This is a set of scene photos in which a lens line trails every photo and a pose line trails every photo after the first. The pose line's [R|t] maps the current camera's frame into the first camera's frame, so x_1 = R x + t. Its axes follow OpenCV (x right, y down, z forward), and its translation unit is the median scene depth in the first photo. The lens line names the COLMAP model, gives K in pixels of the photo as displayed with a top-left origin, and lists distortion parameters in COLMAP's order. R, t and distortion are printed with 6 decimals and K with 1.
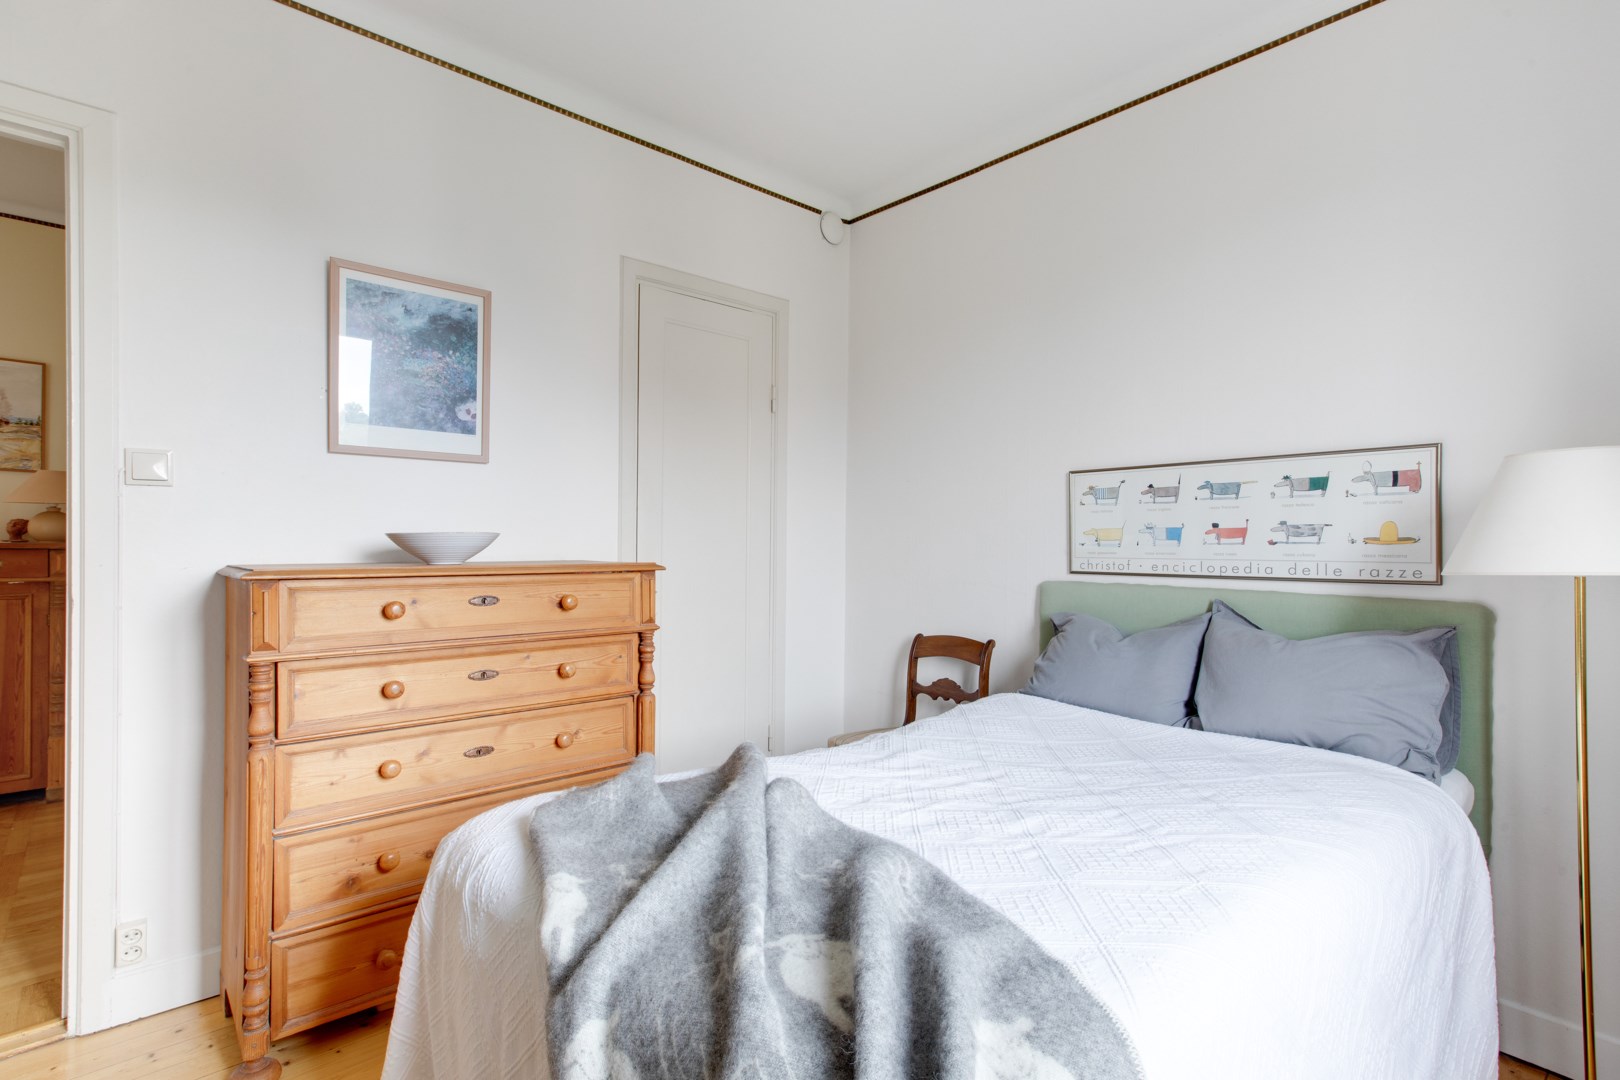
lens RADIAL K [[762.5, 0, 805.2], [0, 762.5, 538.6], [0, 0, 1]] dist [0.008167, 0.000389]
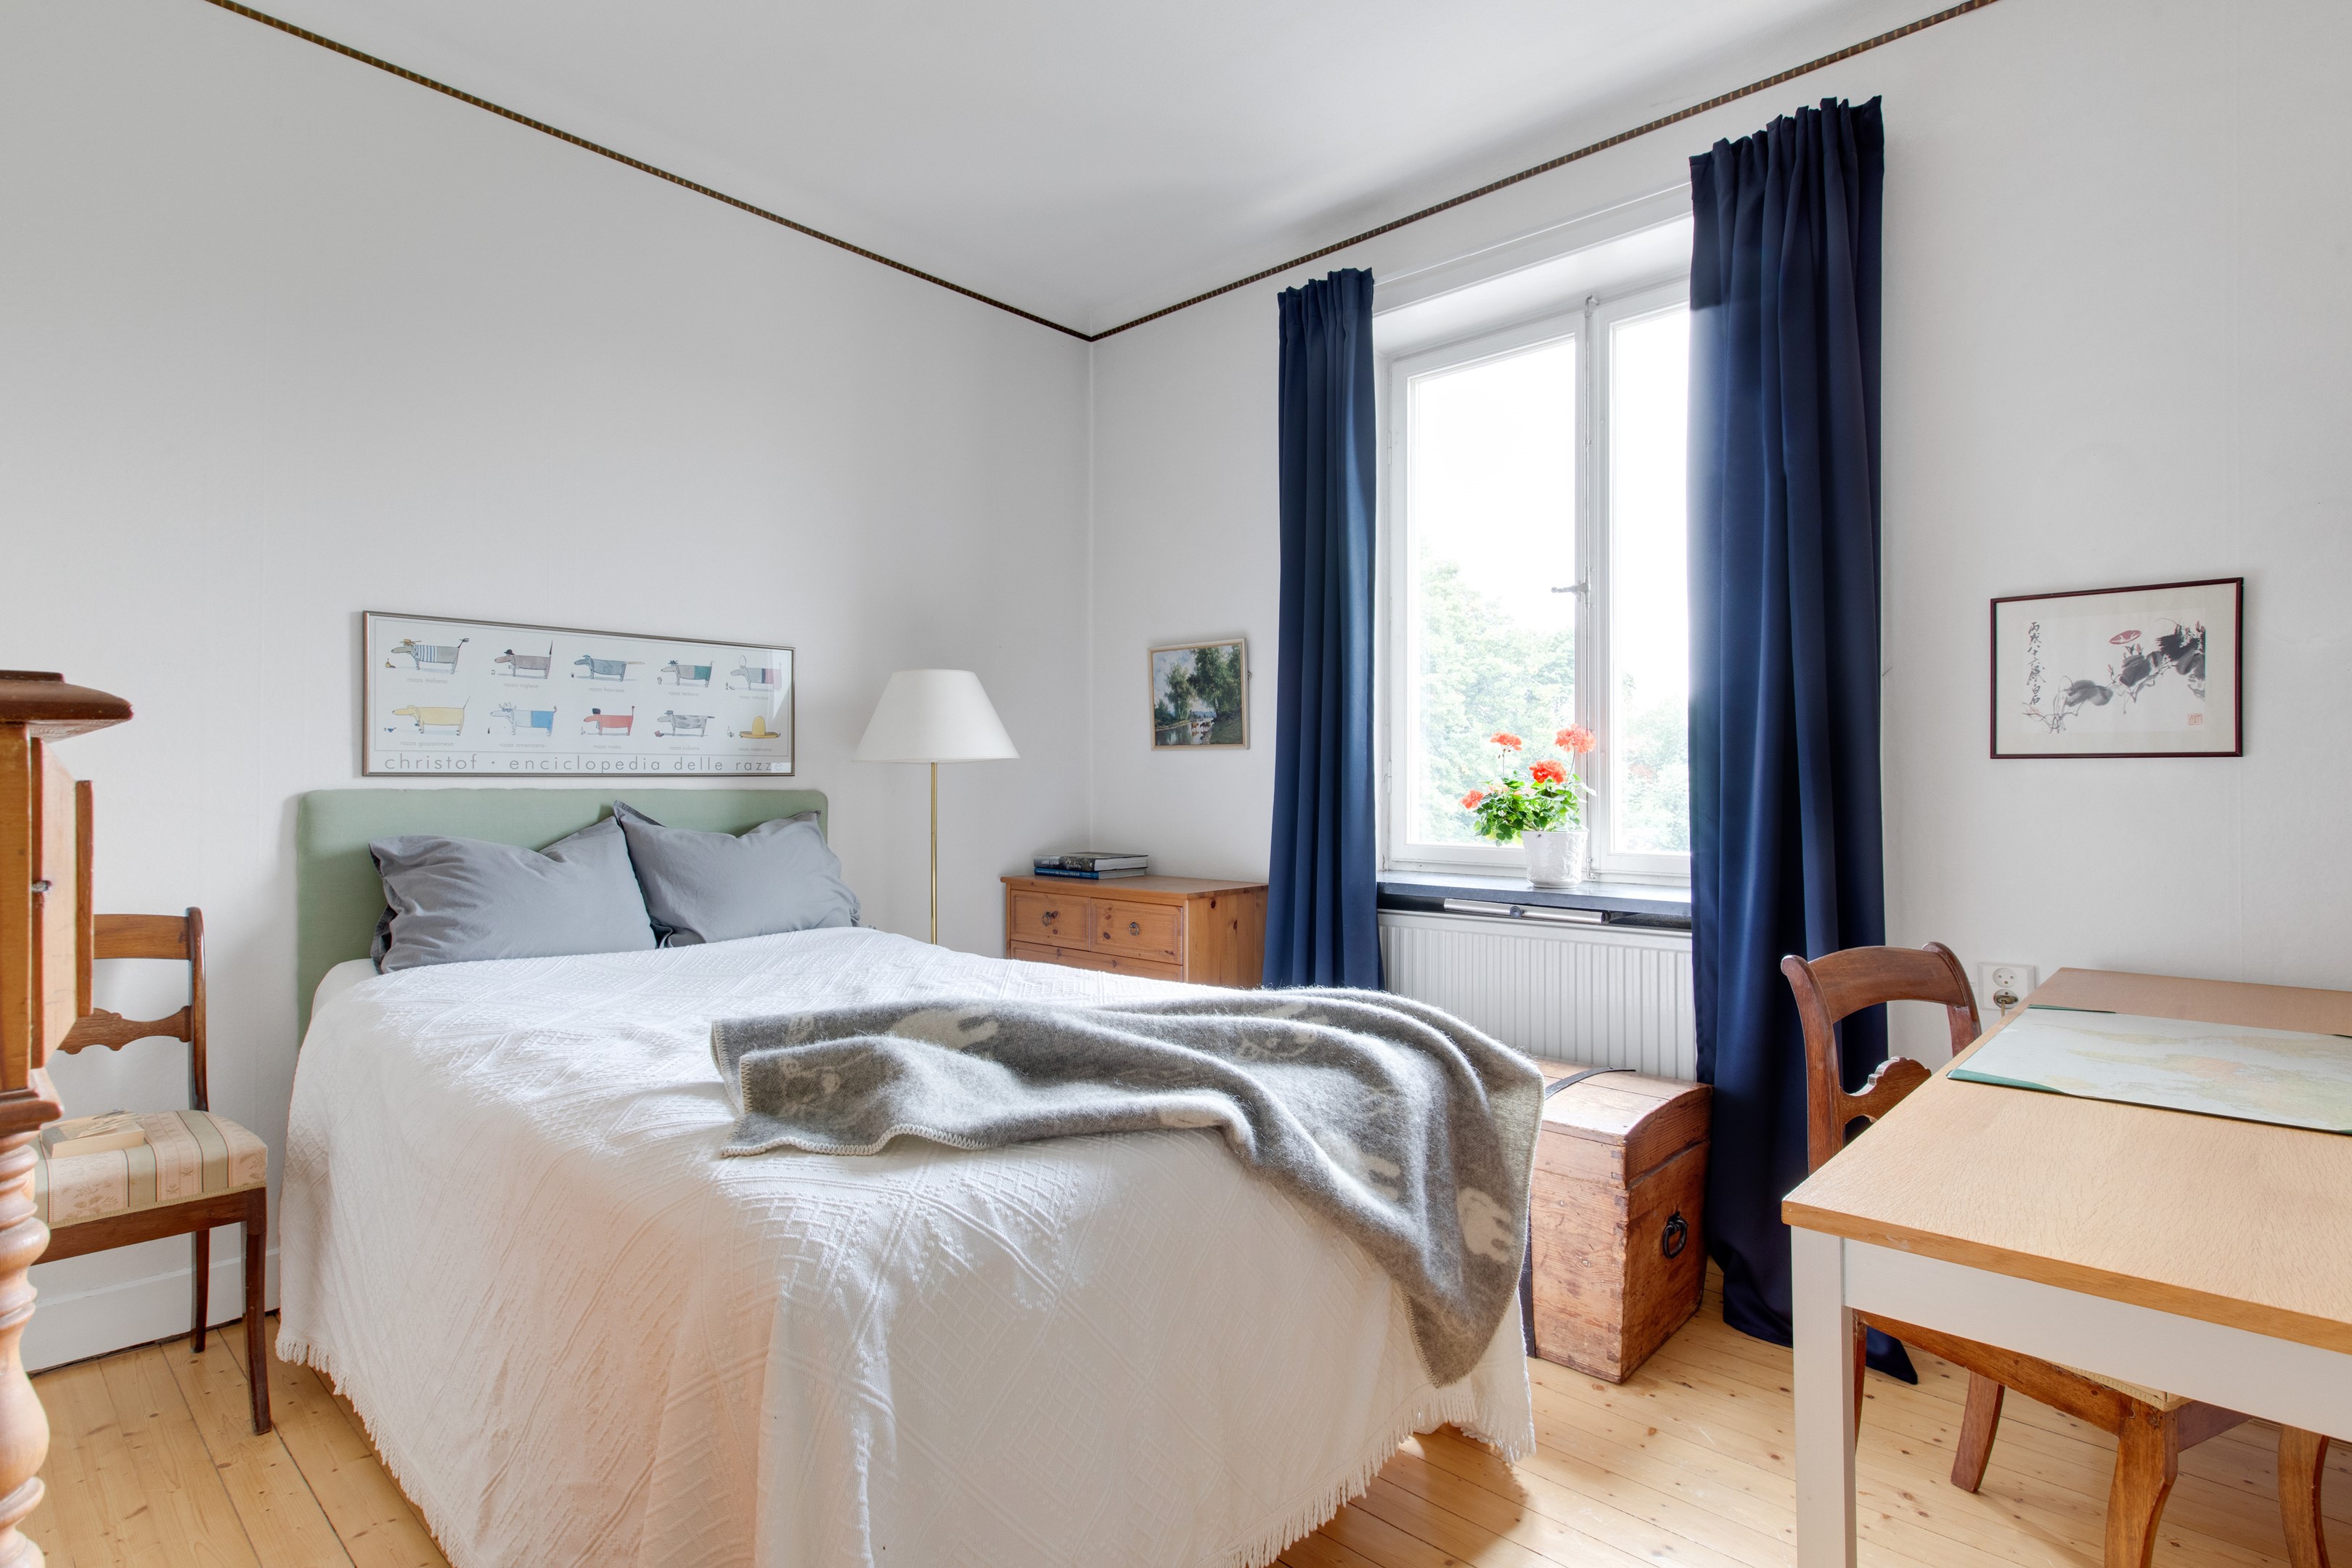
lens RADIAL K [[1200.4, 0, 1173.4], [0, 1200.4, 788.0], [0, 0, 1]] dist [0.006664, 0.000270]
pose [[-0.076266, -0.007842, 0.997057, -0.785748], [-0.006887, 0.999949, 0.007338, 0.050901], [-0.997064, -0.006308, -0.076316, 0.493208]]
